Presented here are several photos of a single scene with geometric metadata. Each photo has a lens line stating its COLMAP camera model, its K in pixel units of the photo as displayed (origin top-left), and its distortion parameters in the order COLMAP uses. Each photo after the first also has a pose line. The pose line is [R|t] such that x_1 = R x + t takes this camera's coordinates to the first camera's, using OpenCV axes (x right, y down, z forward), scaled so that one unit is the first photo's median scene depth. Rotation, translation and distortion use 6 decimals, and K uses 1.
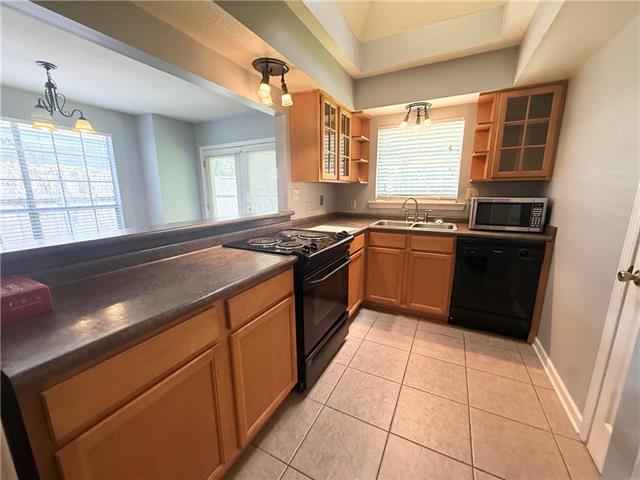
lens RADIAL K [[254.7, 0, 316.6], [0, 254.7, 242.0], [0, 0, 1]] dist [-0.000276, -0.000375]
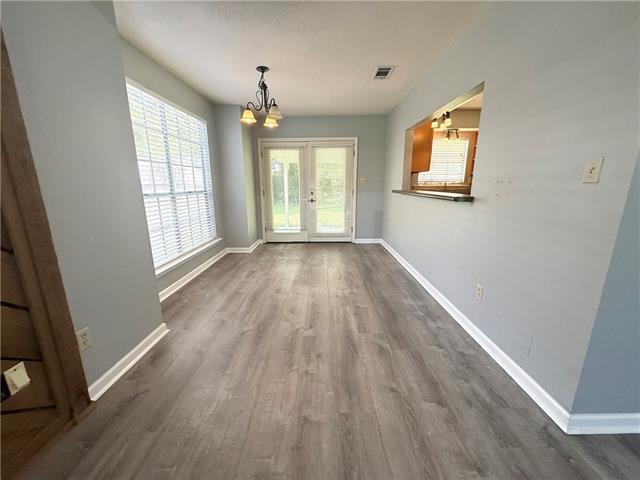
lens RADIAL K [[254.7, 0, 316.6], [0, 254.7, 242.0], [0, 0, 1]] dist [-0.000276, -0.000375]
pose [[0.892290, -0.098597, 0.440564, -0.833787], [0.088175, 0.995127, 0.044123, 0.051790], [-0.442767, -0.000523, 0.896636, -0.111930]]
